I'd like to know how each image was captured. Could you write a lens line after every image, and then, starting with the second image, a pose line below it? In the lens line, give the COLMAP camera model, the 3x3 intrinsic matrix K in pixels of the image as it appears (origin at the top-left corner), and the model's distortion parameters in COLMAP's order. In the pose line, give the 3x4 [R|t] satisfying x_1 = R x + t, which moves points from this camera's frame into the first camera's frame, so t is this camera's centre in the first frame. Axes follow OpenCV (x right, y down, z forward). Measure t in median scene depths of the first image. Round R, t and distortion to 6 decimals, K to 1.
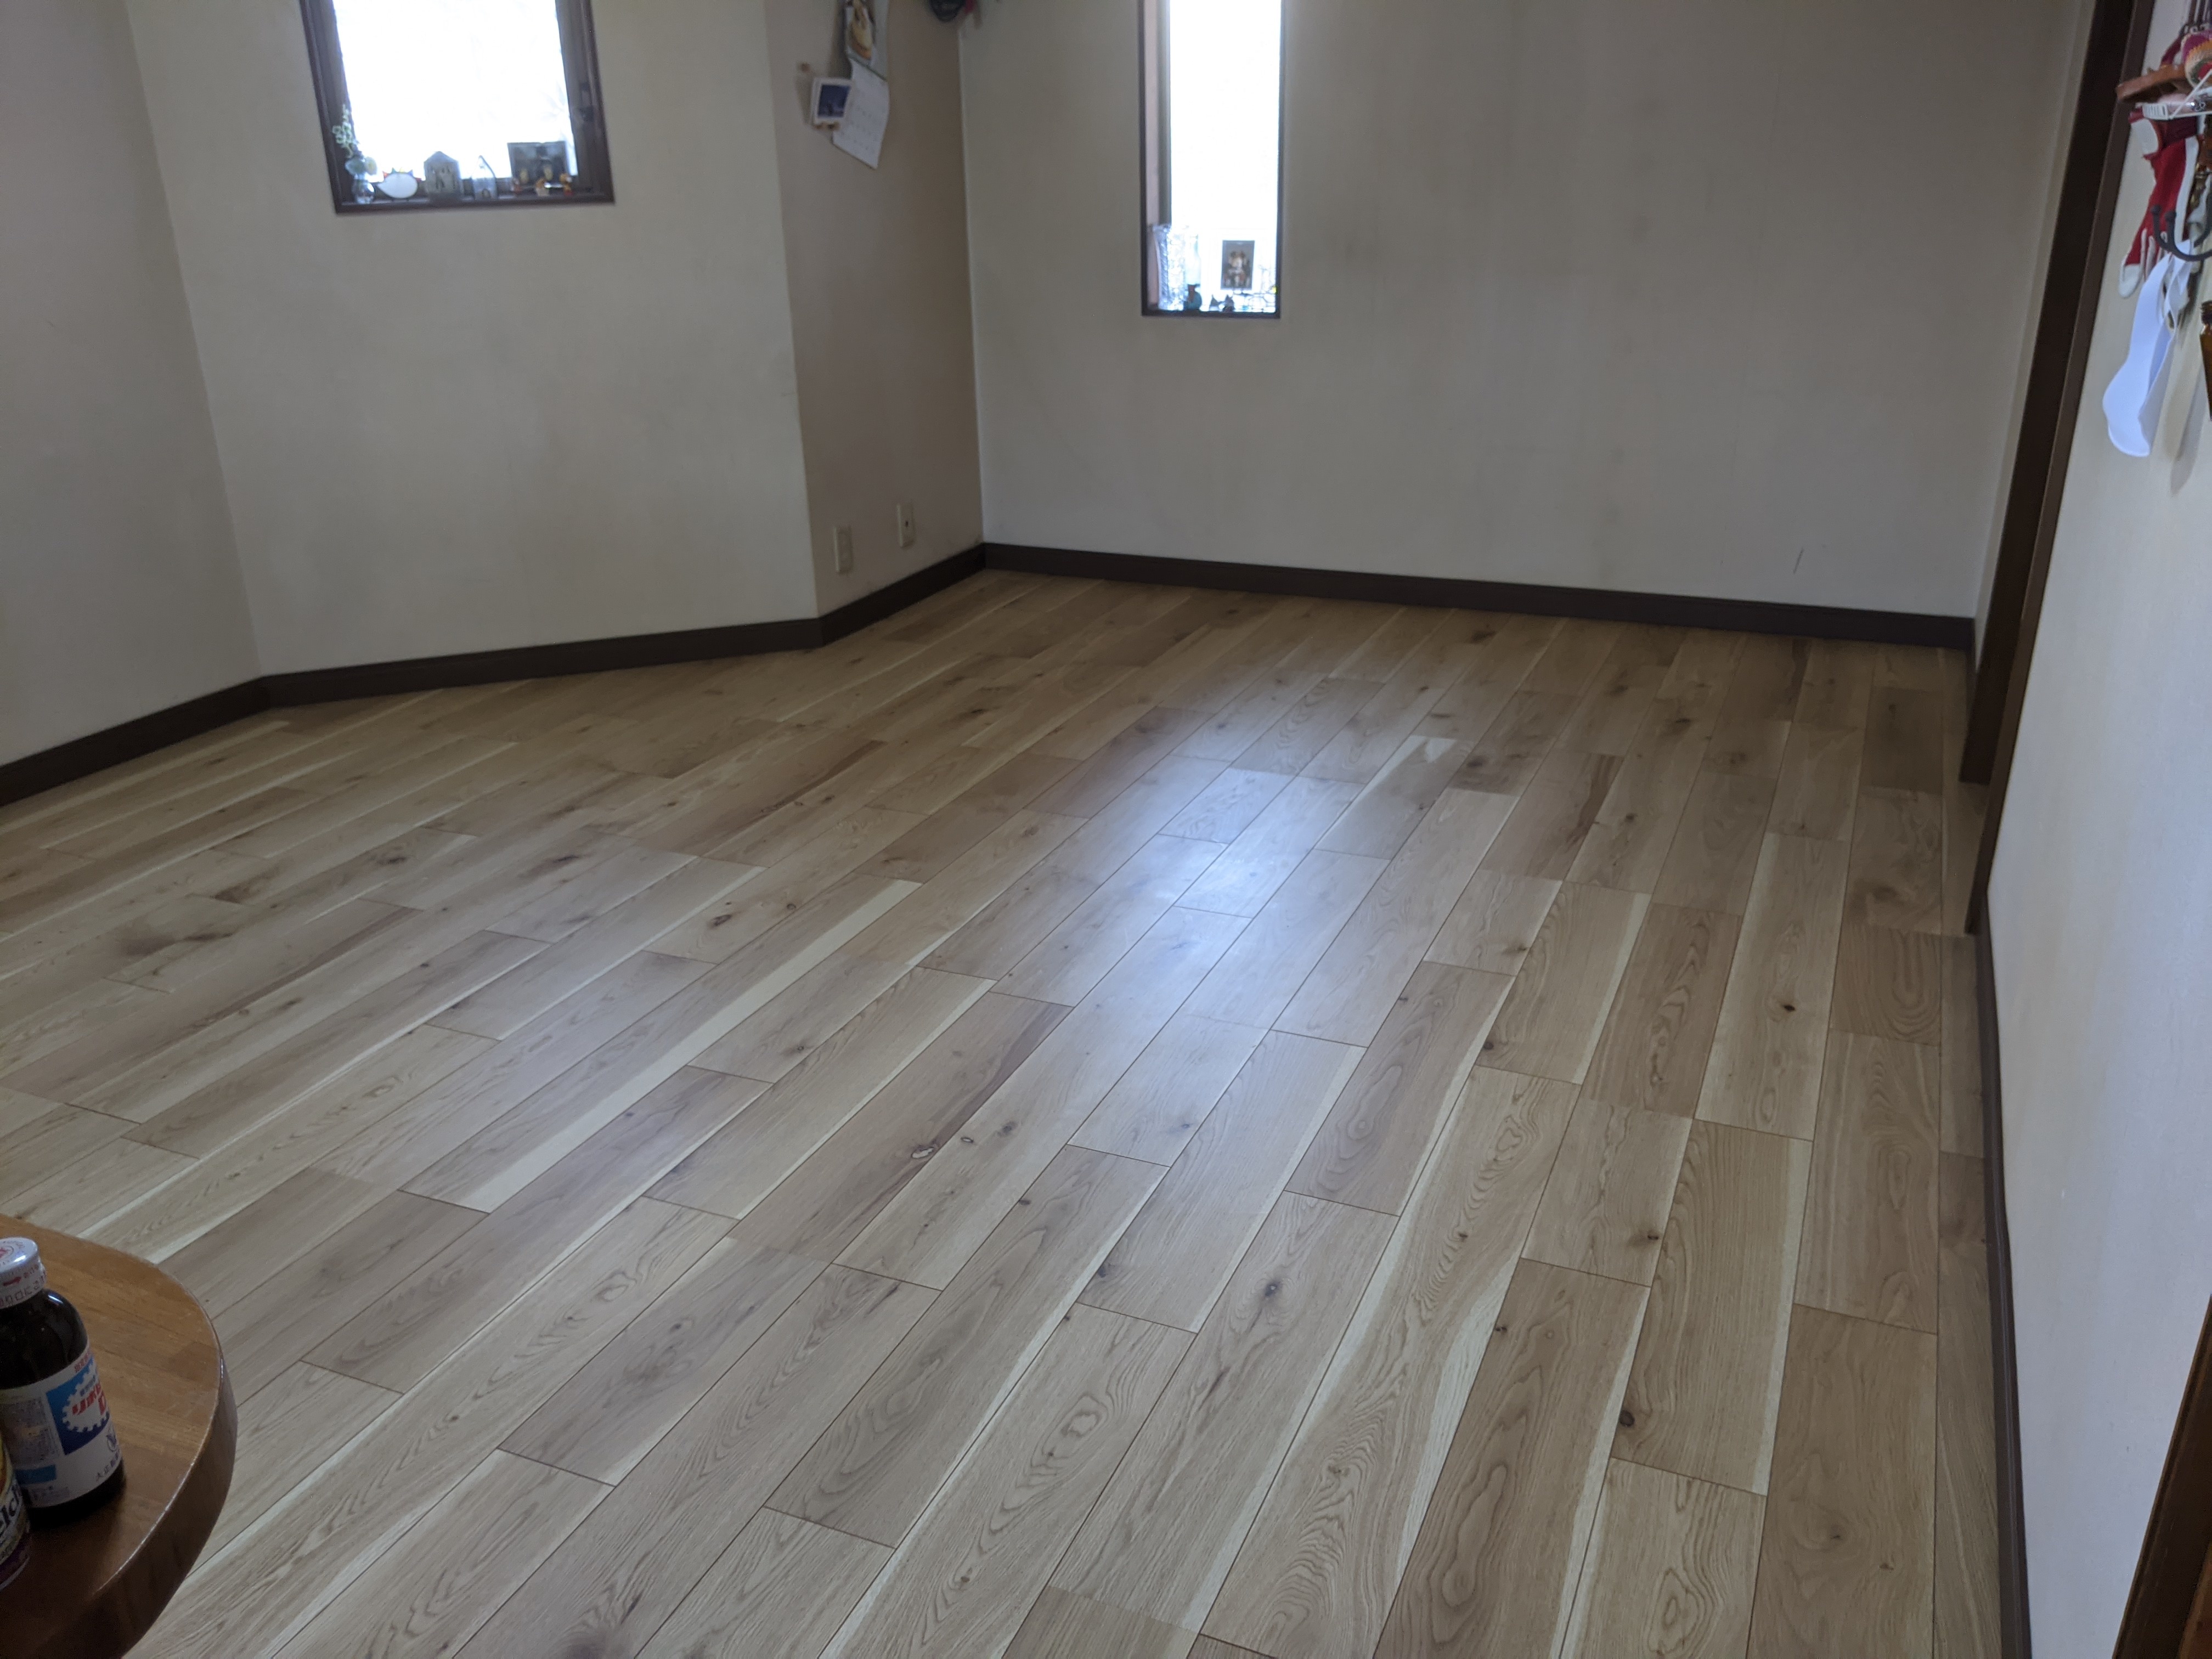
lens RADIAL K [[1763.7, 0, 1098.5], [0, 1763.7, 828.7], [0, 0, 1]] dist [0.013852, -0.020186]
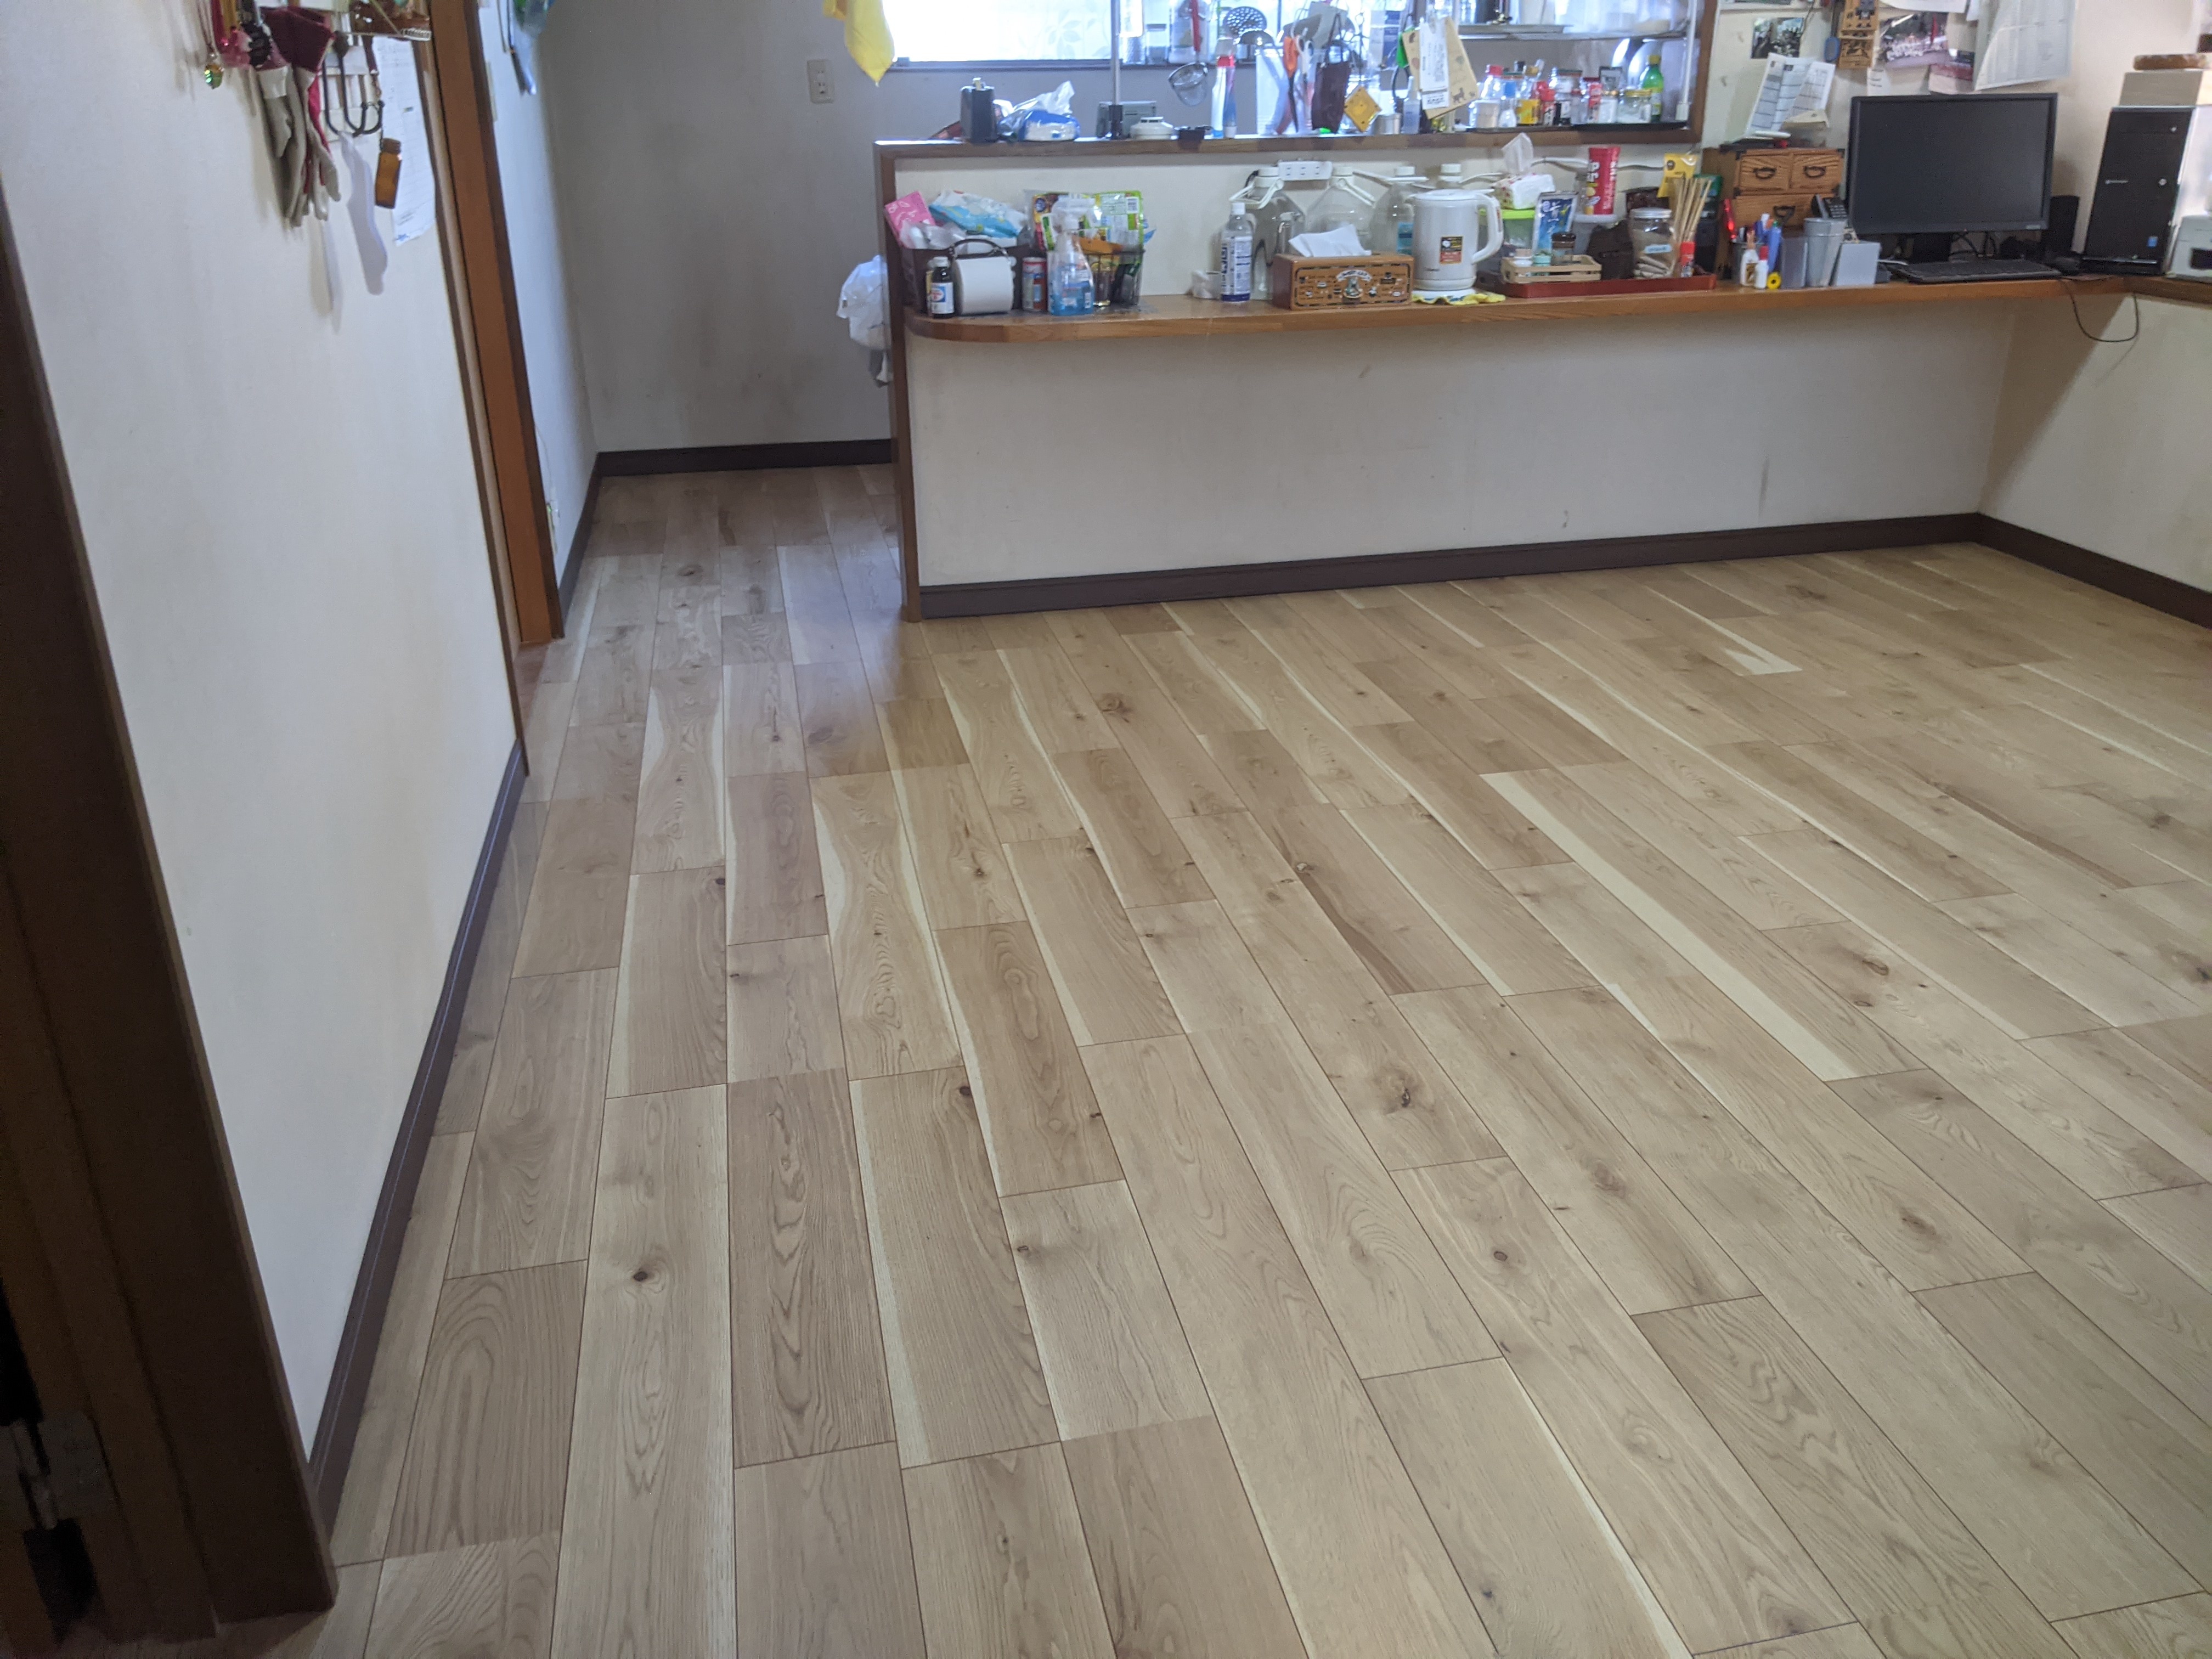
lens RADIAL K [[1763.7, 0, 1095.5], [0, 1763.7, 834.7], [0, 0, 1]] dist [0.013852, -0.020186]
pose [[-0.817526, 0.249219, -0.519174, 0.631422], [-0.190926, 0.733236, 0.652620, -0.586978], [0.543322, 0.632657, -0.551857, 1.540100]]
